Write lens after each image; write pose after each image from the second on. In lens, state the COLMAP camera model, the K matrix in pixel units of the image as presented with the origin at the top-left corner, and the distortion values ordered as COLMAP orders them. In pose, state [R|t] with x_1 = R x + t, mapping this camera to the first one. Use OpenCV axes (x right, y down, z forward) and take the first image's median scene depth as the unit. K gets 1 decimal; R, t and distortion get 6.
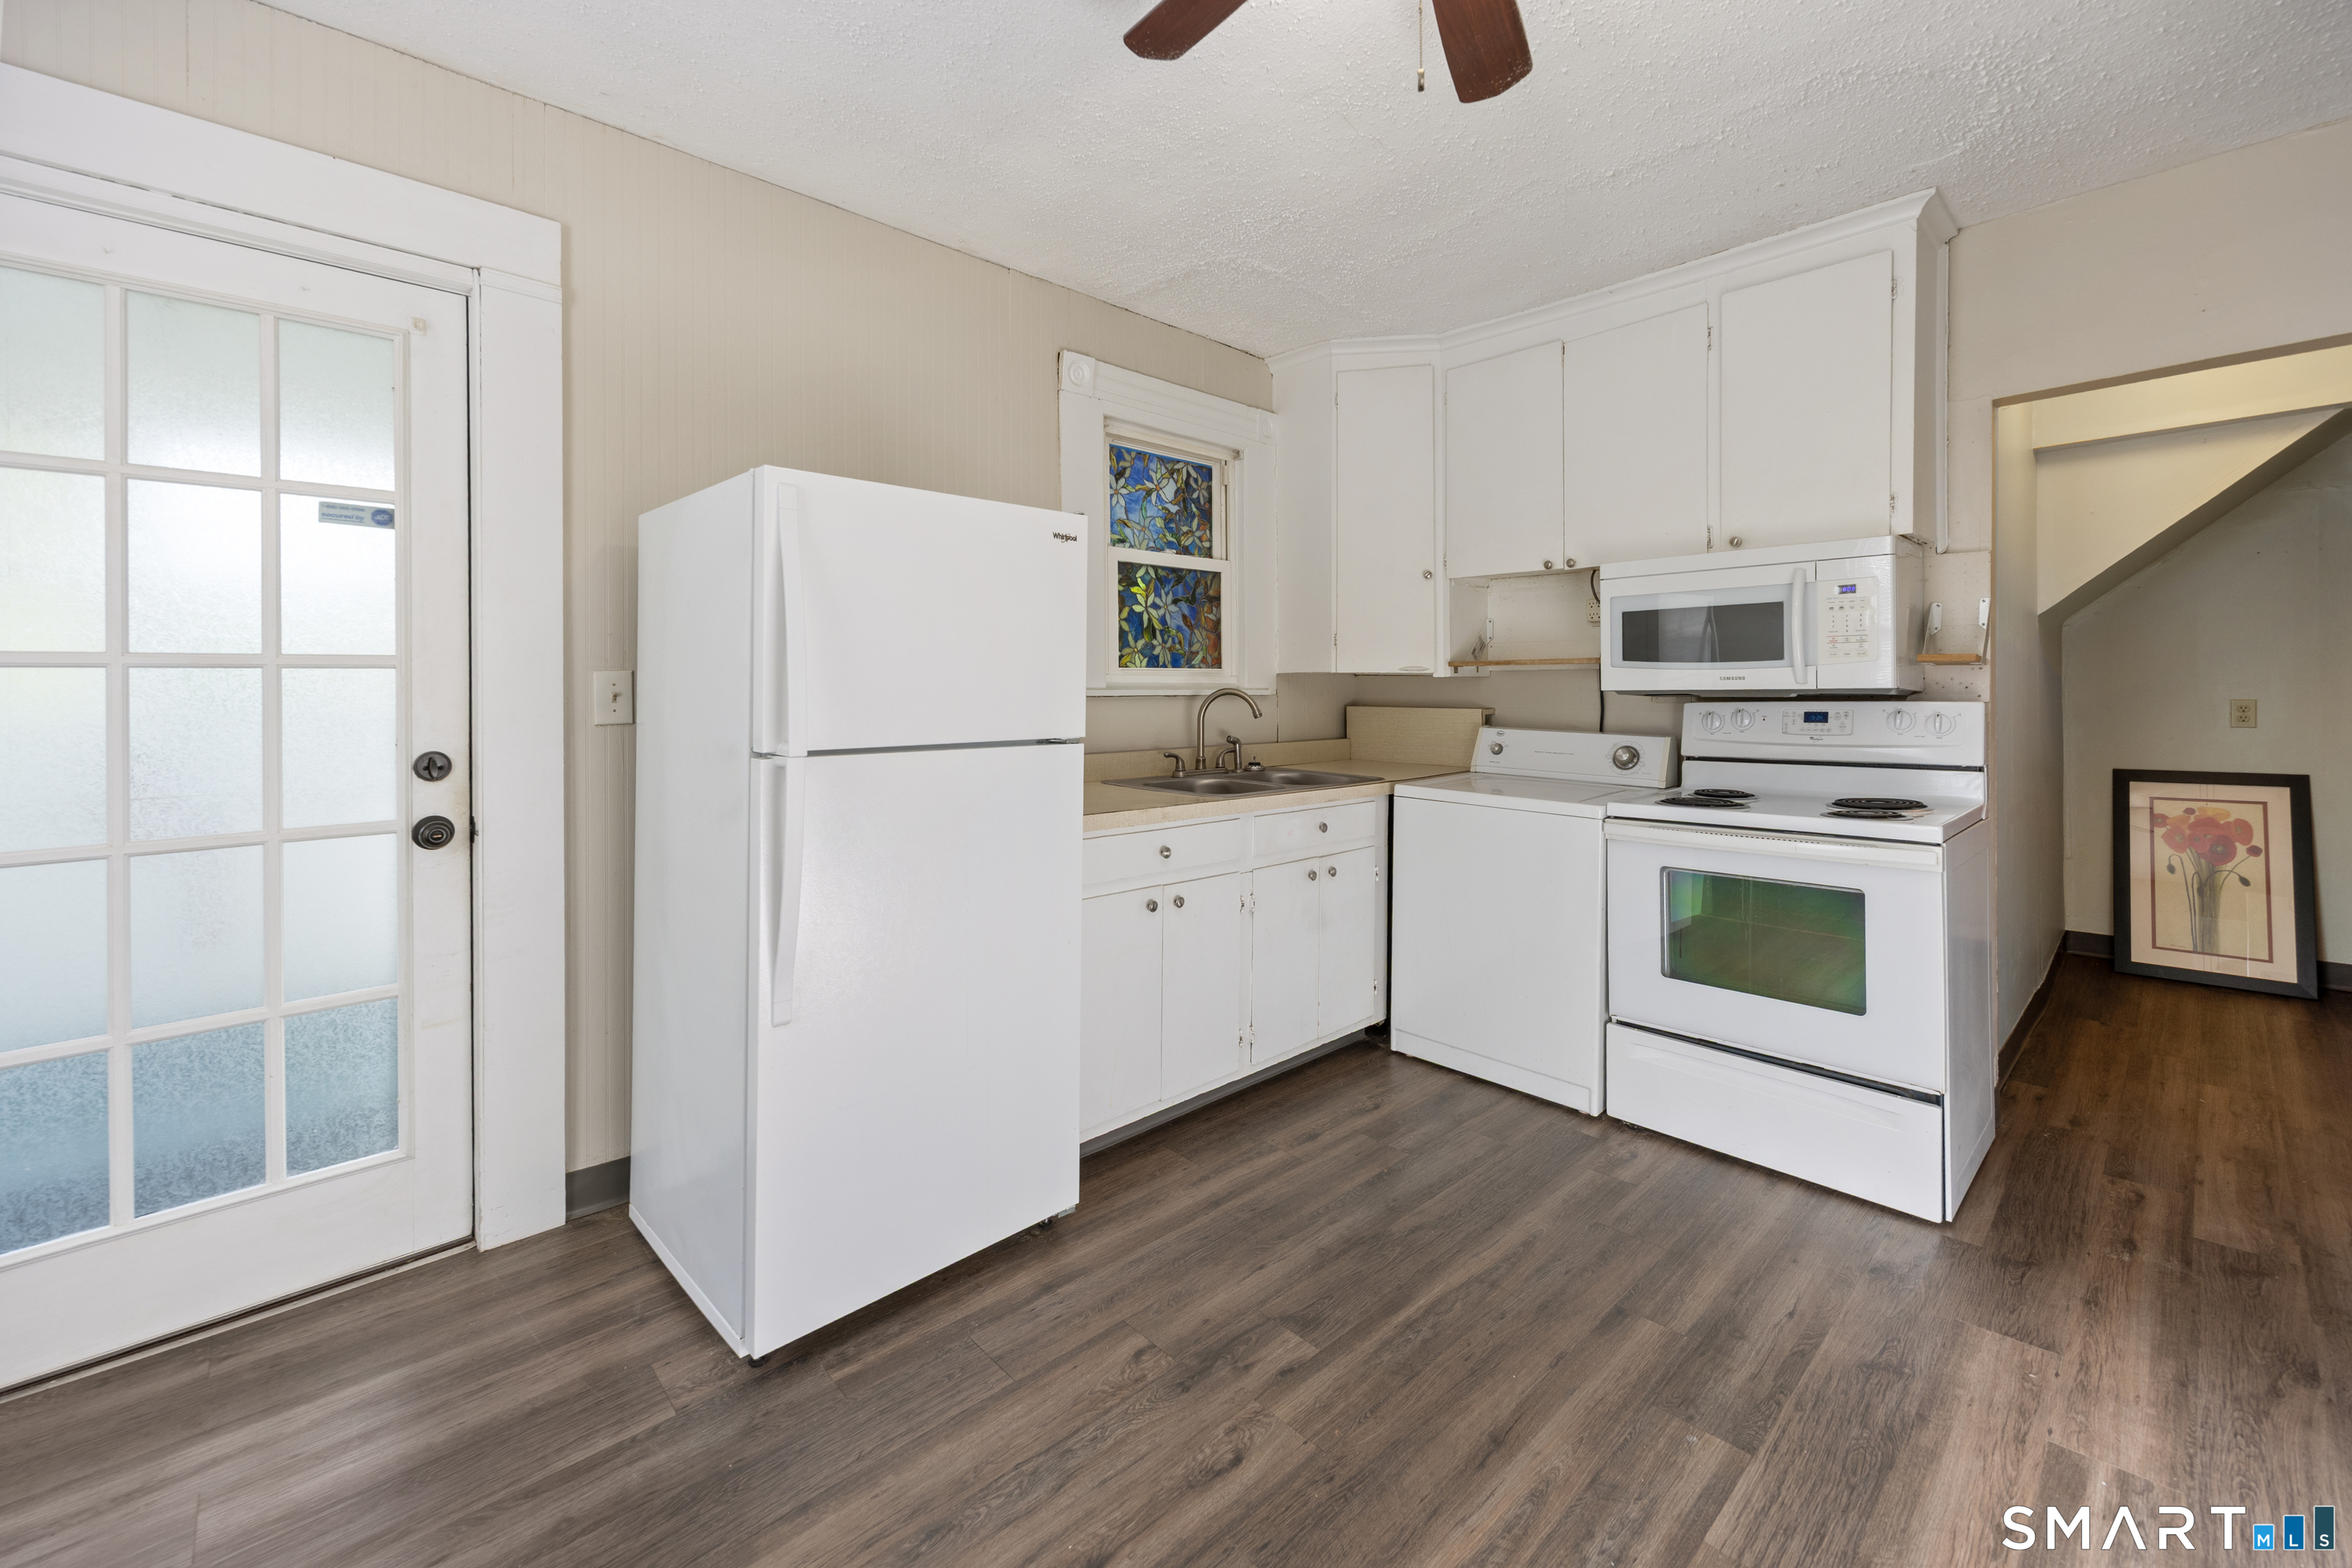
lens RADIAL K [[980.0, 0, 1171.1], [0, 980.0, 709.6], [0, 0, 1]] dist [-0.000041, 0.000034]
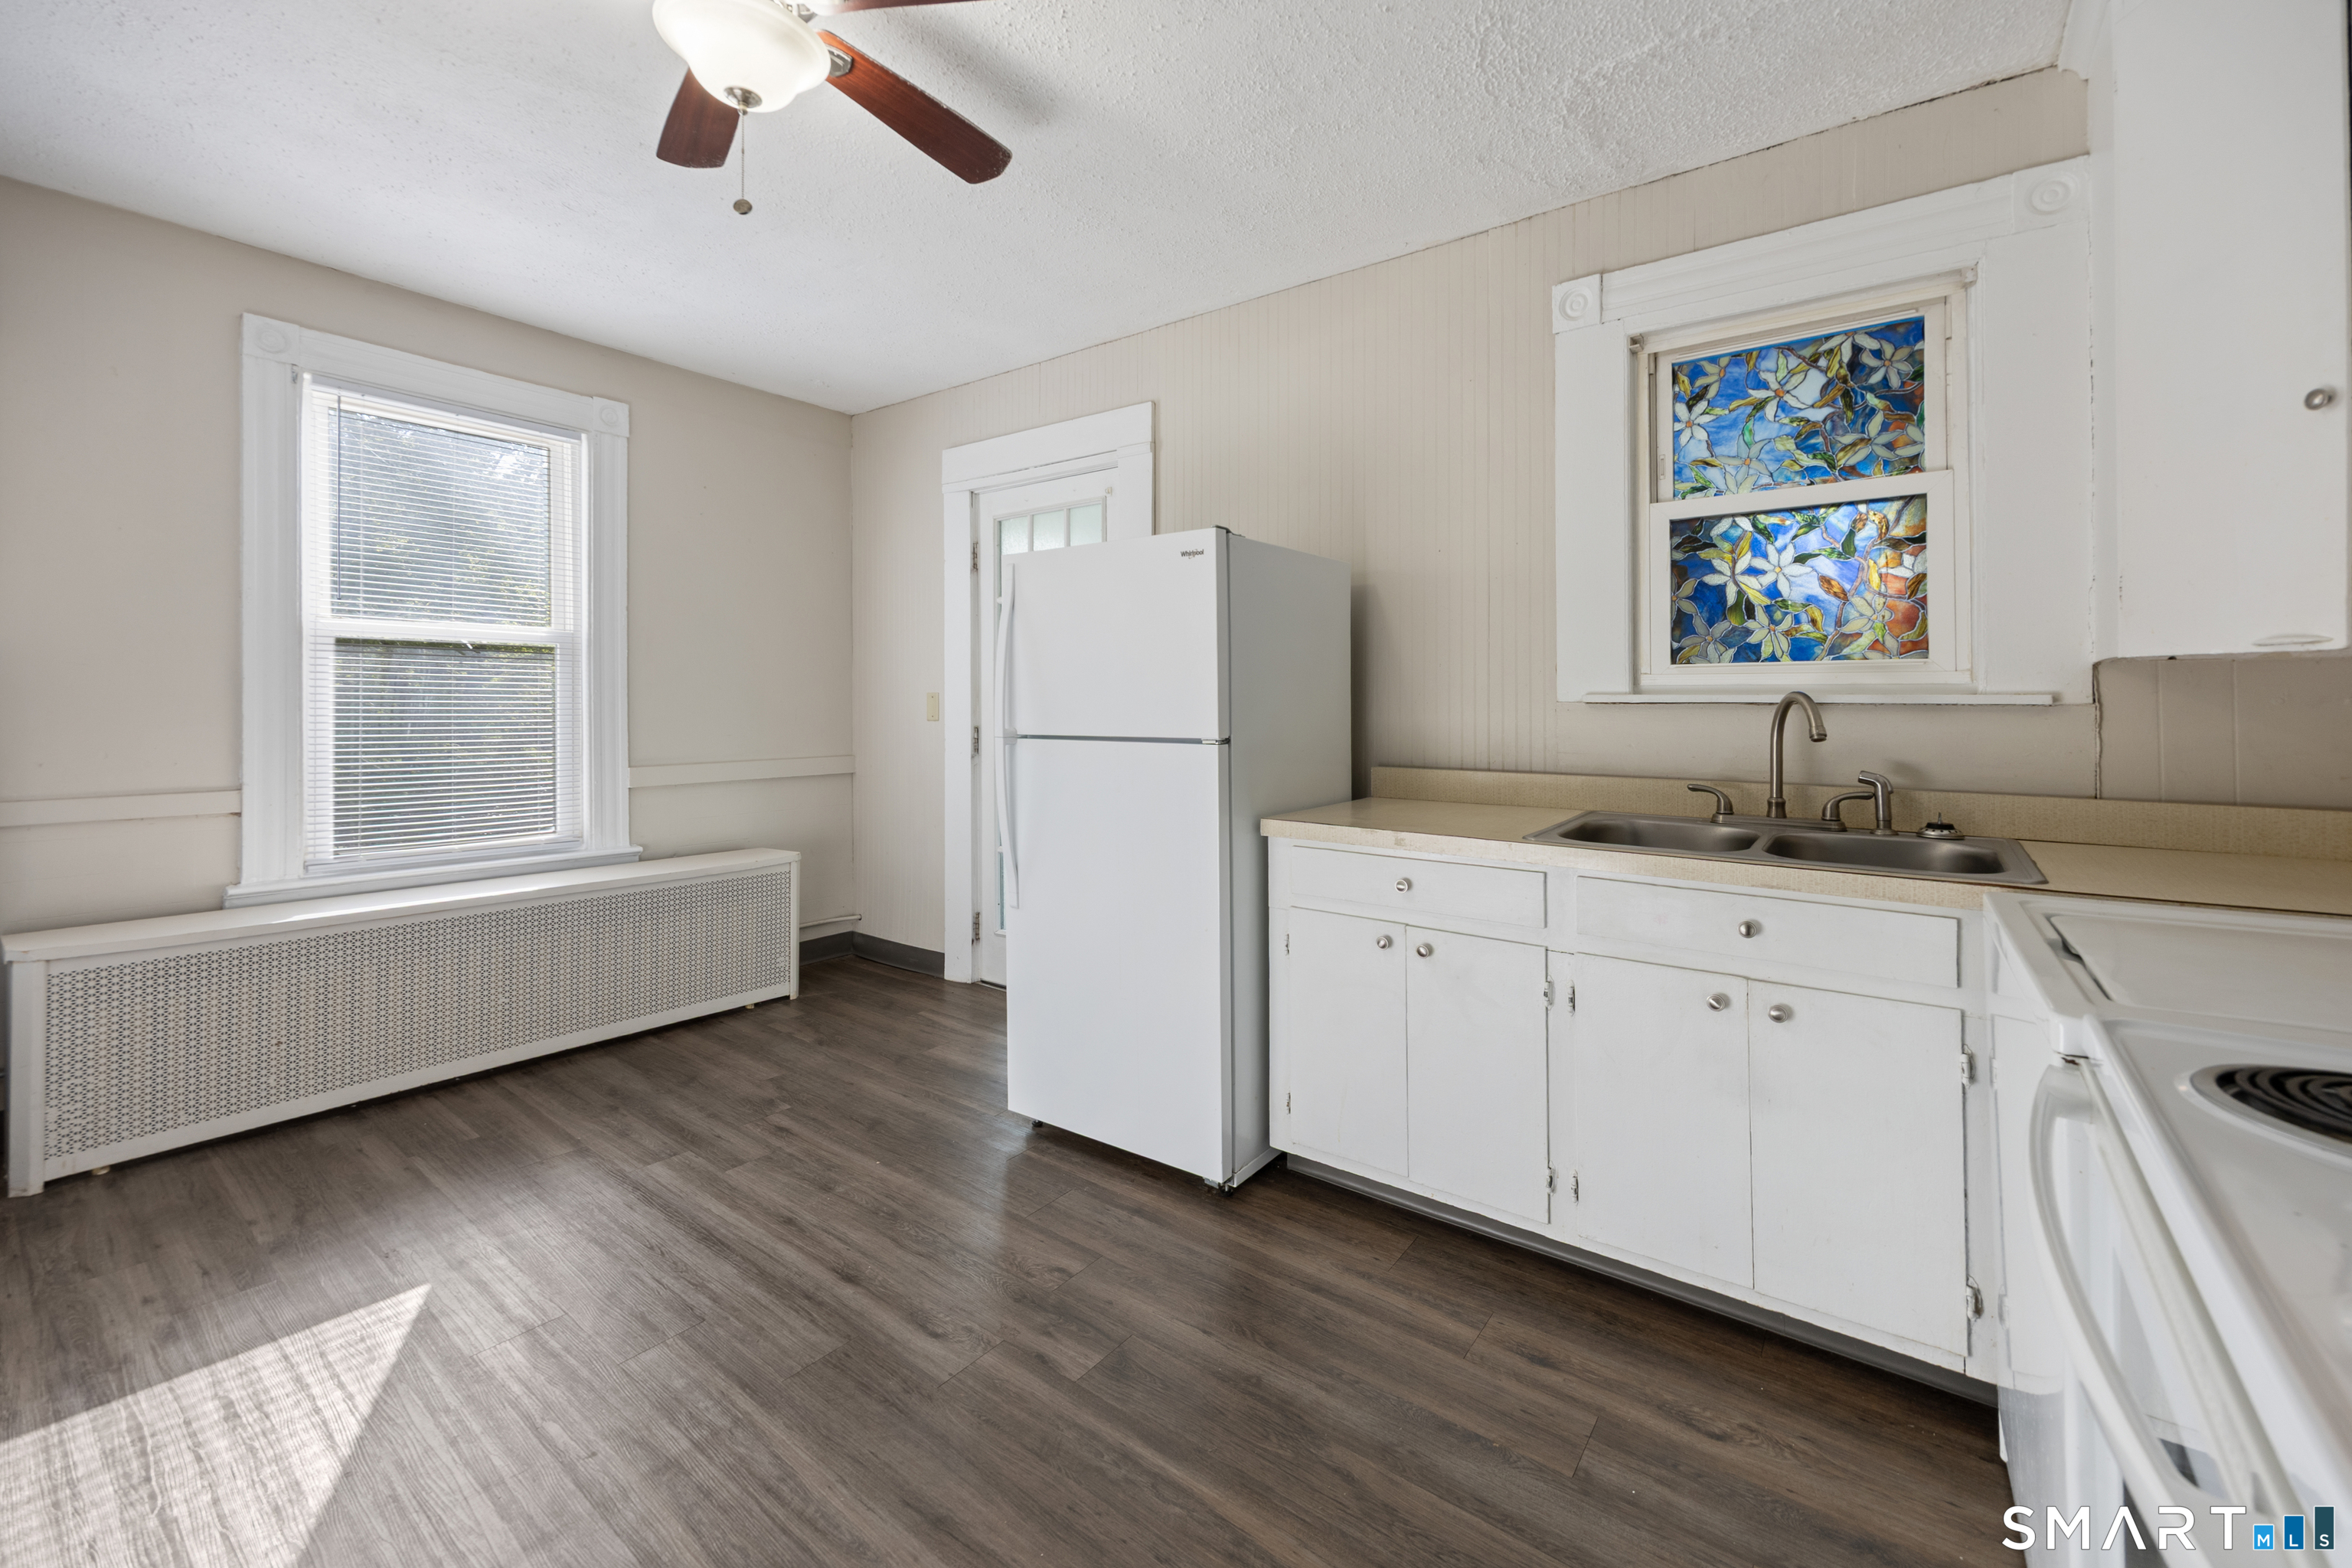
lens RADIAL K [[956.2, 0, 1176.4], [0, 956.2, 715.3], [0, 0, 1]] dist [0.001399, 0.000009]
pose [[0.164597, 0.018000, -0.986197, 0.586256], [-0.021476, 0.999662, 0.014662, -0.007142], [0.986127, 0.018766, 0.164928, 0.505781]]
